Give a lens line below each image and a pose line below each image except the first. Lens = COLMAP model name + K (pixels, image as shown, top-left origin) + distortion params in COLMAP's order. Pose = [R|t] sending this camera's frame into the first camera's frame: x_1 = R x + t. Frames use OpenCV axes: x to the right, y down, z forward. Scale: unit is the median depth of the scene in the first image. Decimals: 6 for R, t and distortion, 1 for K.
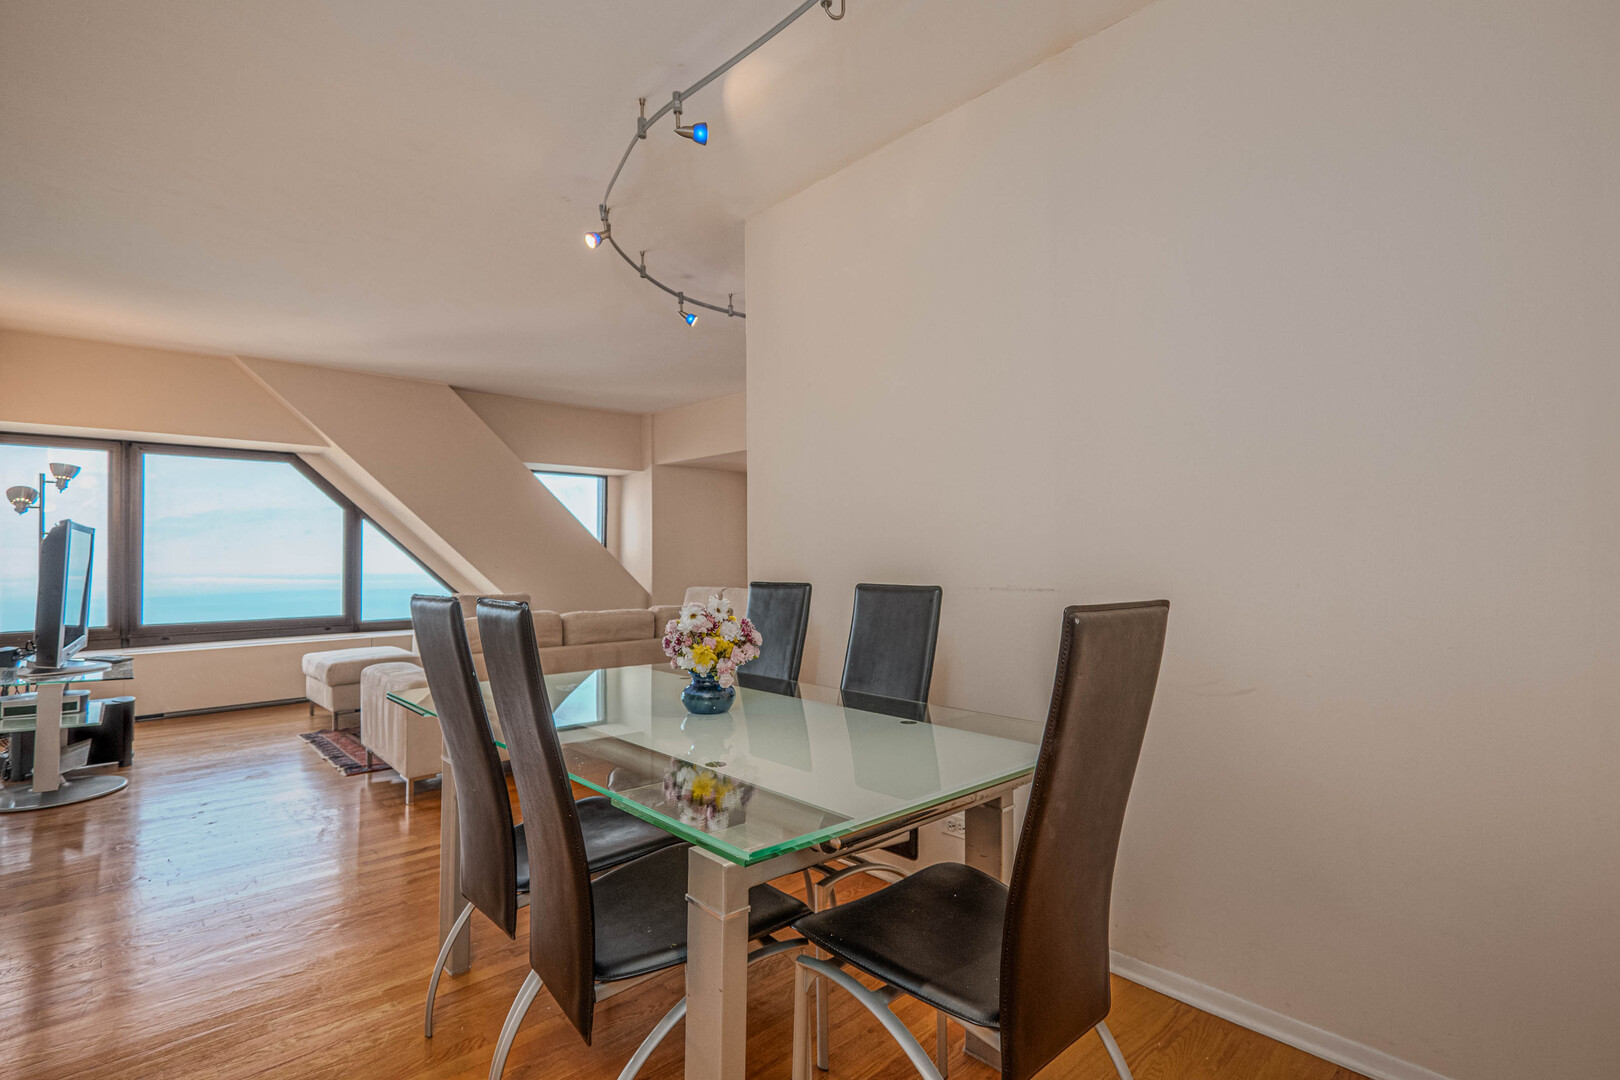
lens RADIAL K [[802.6, 0, 812.0], [0, 802.6, 539.9], [0, 0, 1]] dist [-0.002117, 0.001763]
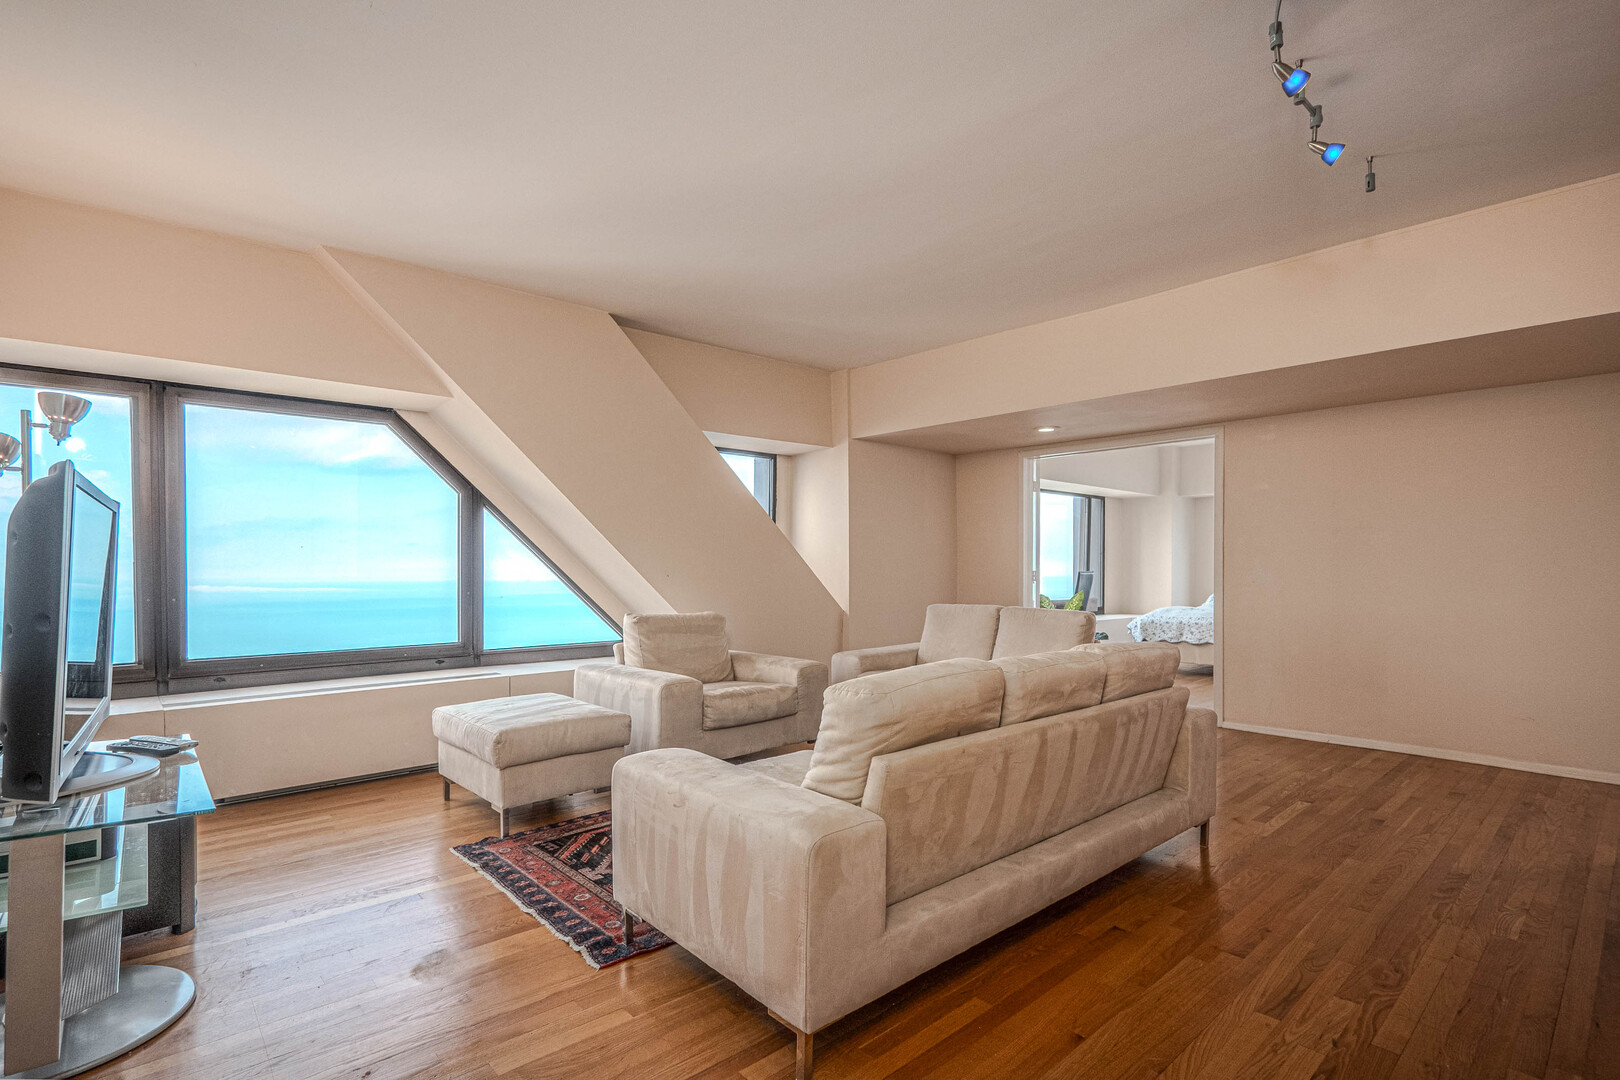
lens RADIAL K [[802.6, 0, 794.2], [0, 802.6, 576.9], [0, 0, 1]] dist [-0.002117, 0.001763]
pose [[0.999759, 0.004262, -0.021540, -0.325806], [-0.003503, 0.999375, 0.035186, 0.012381], [0.021676, -0.035102, 0.999149, 0.356581]]
